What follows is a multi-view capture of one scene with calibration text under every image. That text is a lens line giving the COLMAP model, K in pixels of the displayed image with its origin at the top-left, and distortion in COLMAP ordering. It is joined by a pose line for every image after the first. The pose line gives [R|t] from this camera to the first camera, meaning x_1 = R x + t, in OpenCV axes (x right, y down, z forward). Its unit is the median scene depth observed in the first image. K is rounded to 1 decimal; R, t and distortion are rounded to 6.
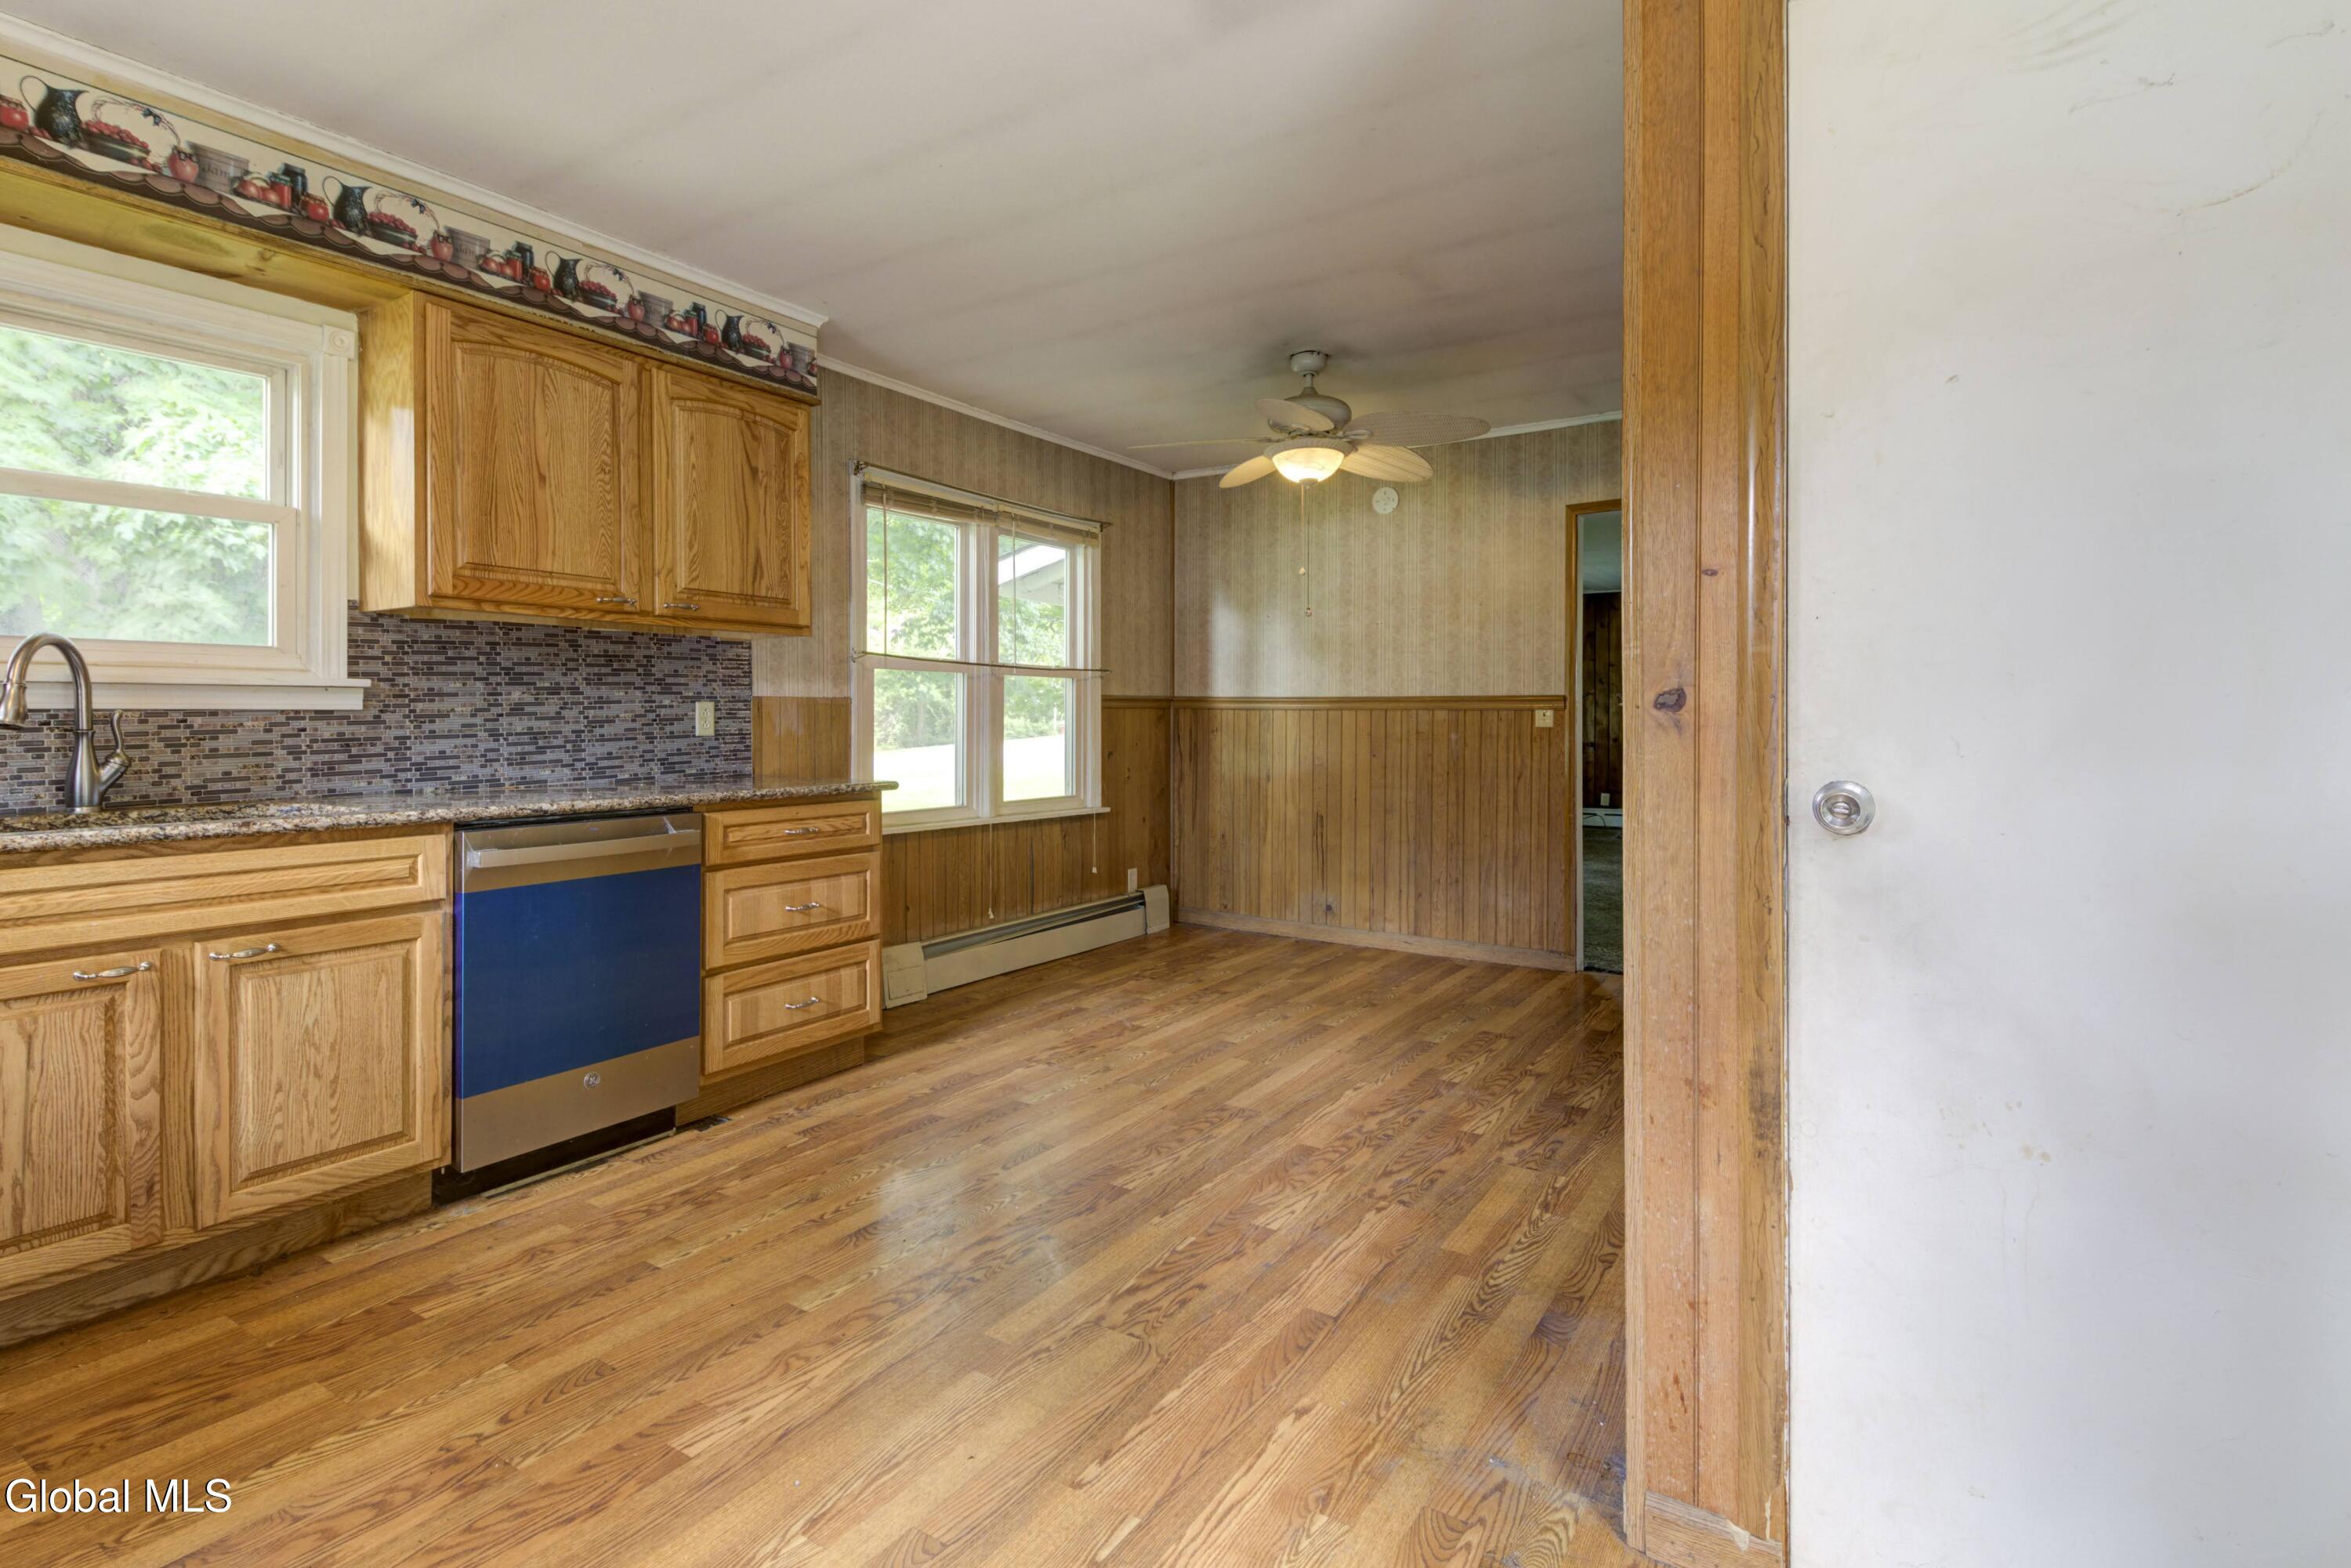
lens RADIAL K [[1147.9, 0, 1121.6], [0, 1147.9, 727.4], [0, 0, 1]] dist [0.008600, -0.006747]
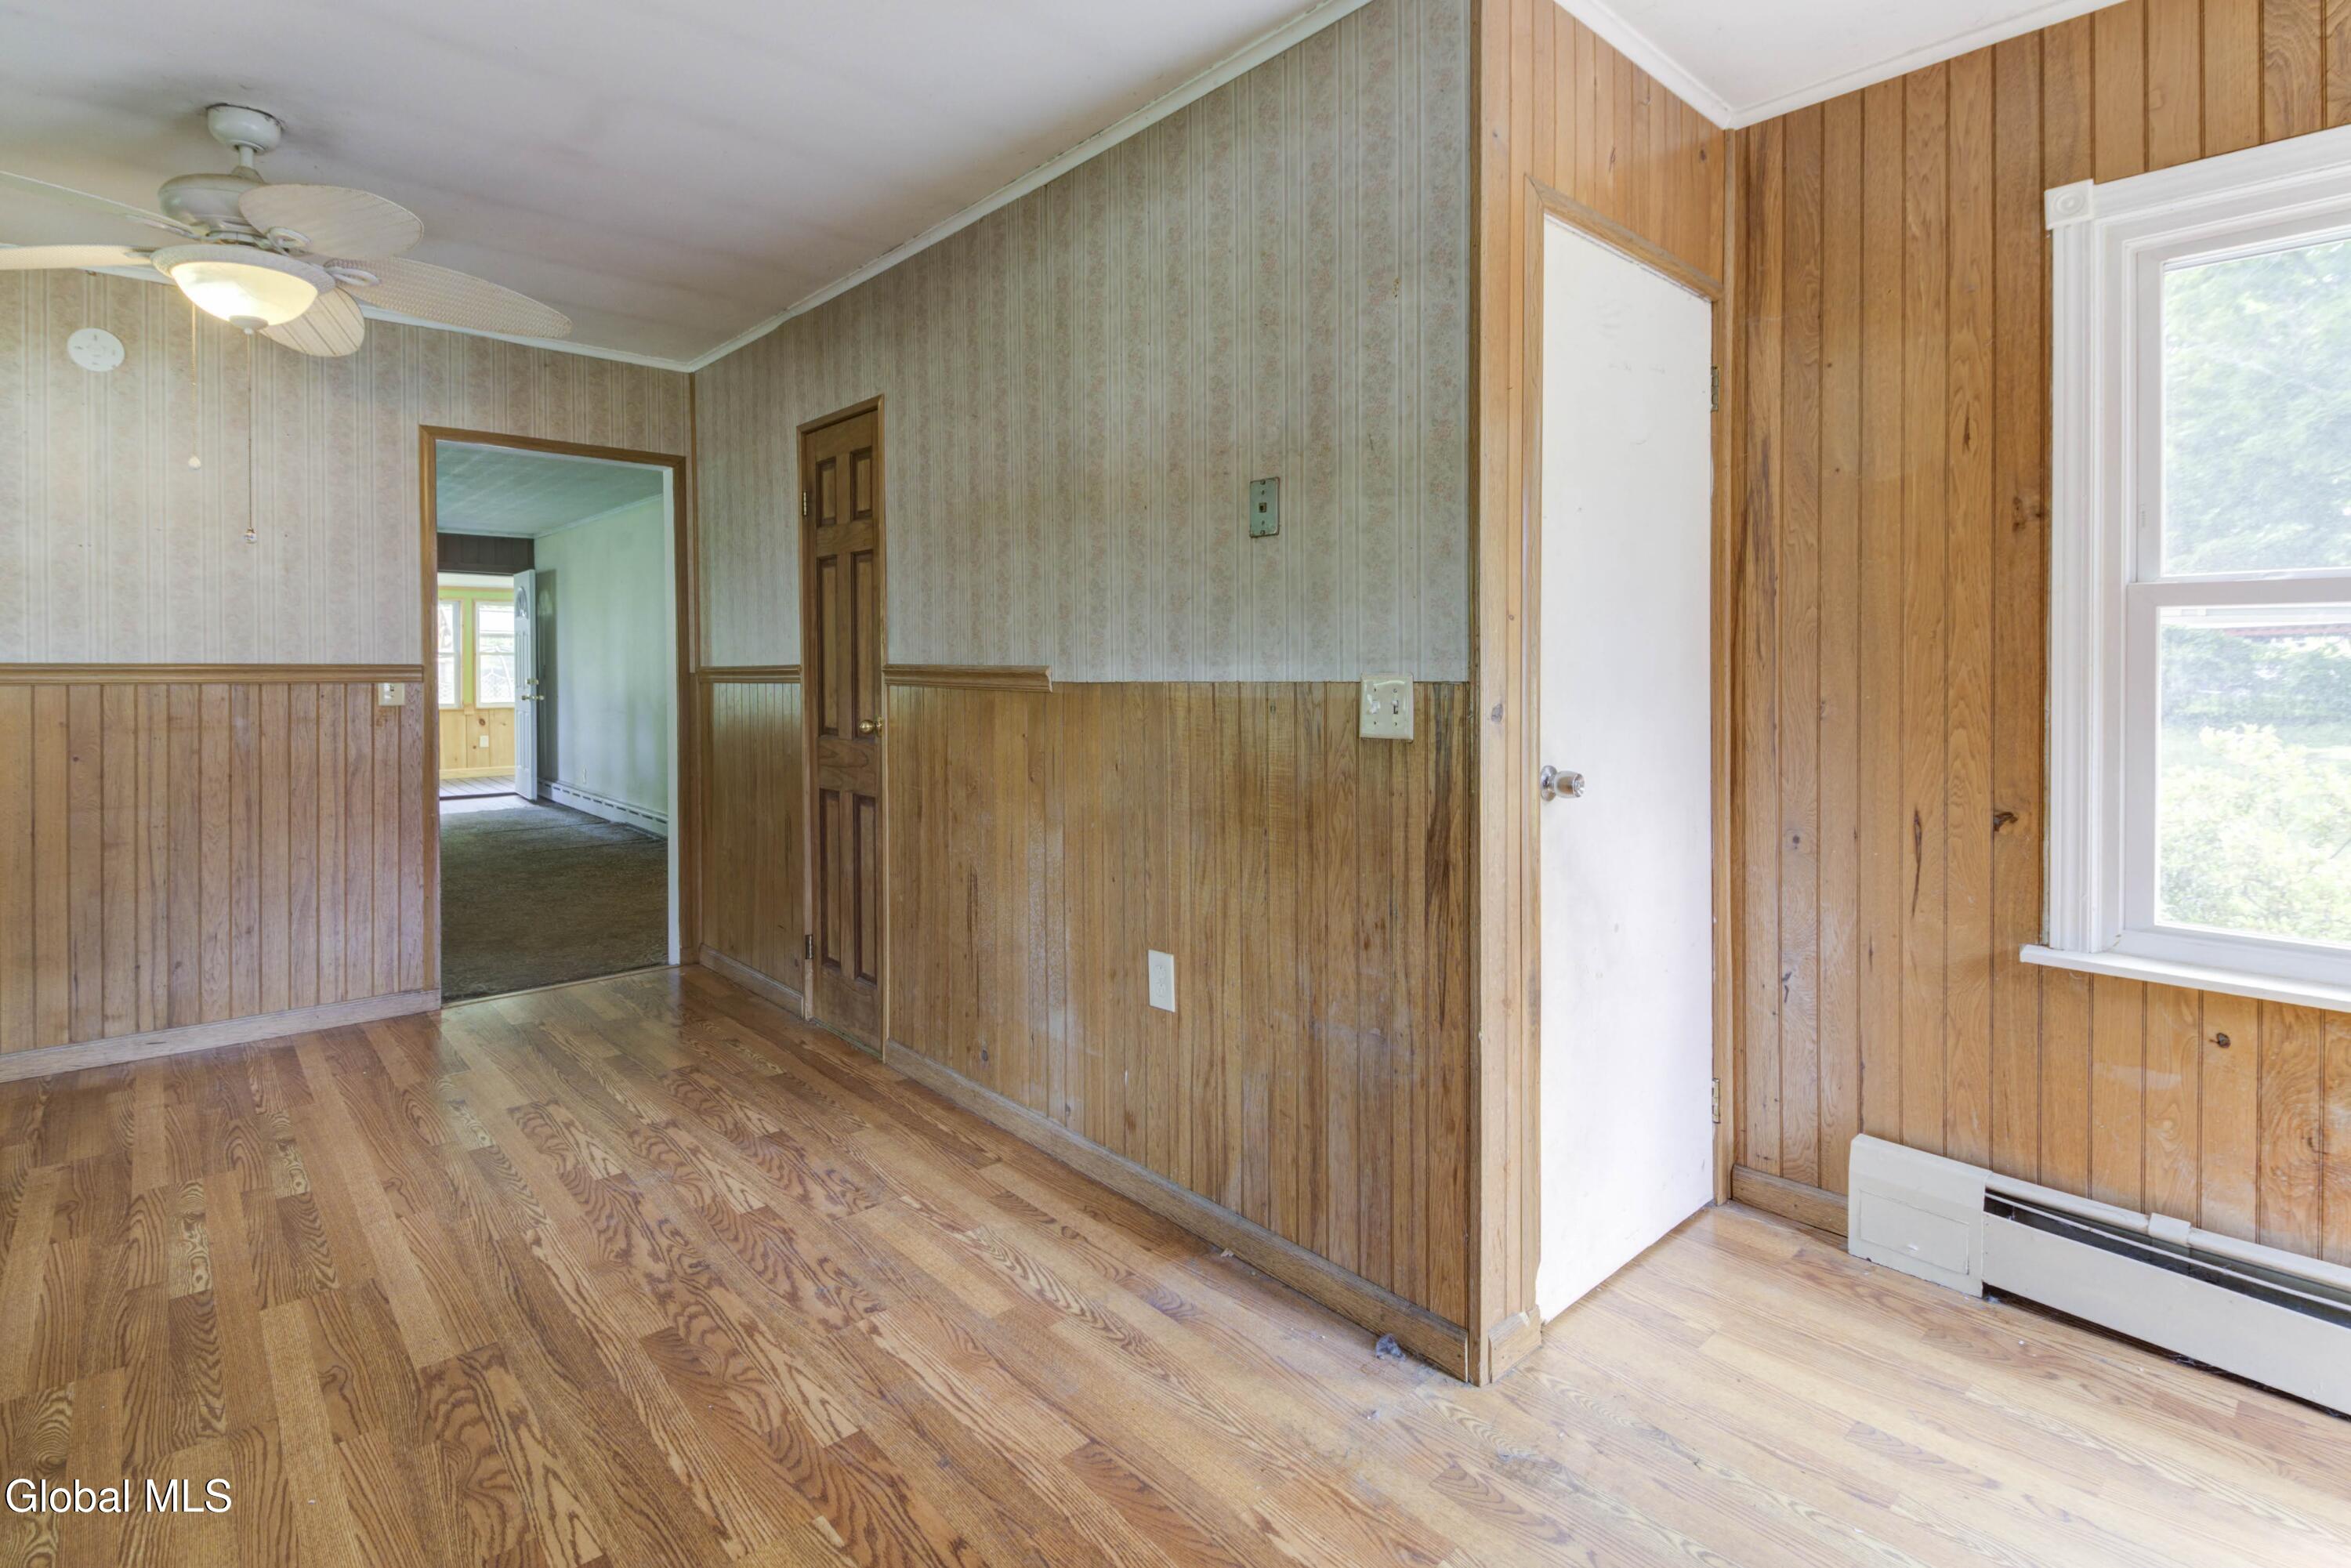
lens RADIAL K [[1147.9, 0, 1140.6], [0, 1147.9, 668.4], [0, 0, 1]] dist [0.008600, -0.006747]
pose [[0.242588, -0.006479, 0.970108, -0.407790], [0.011383, 0.999928, 0.003832, -0.034305], [-0.970063, 0.010113, 0.242645, 0.503103]]
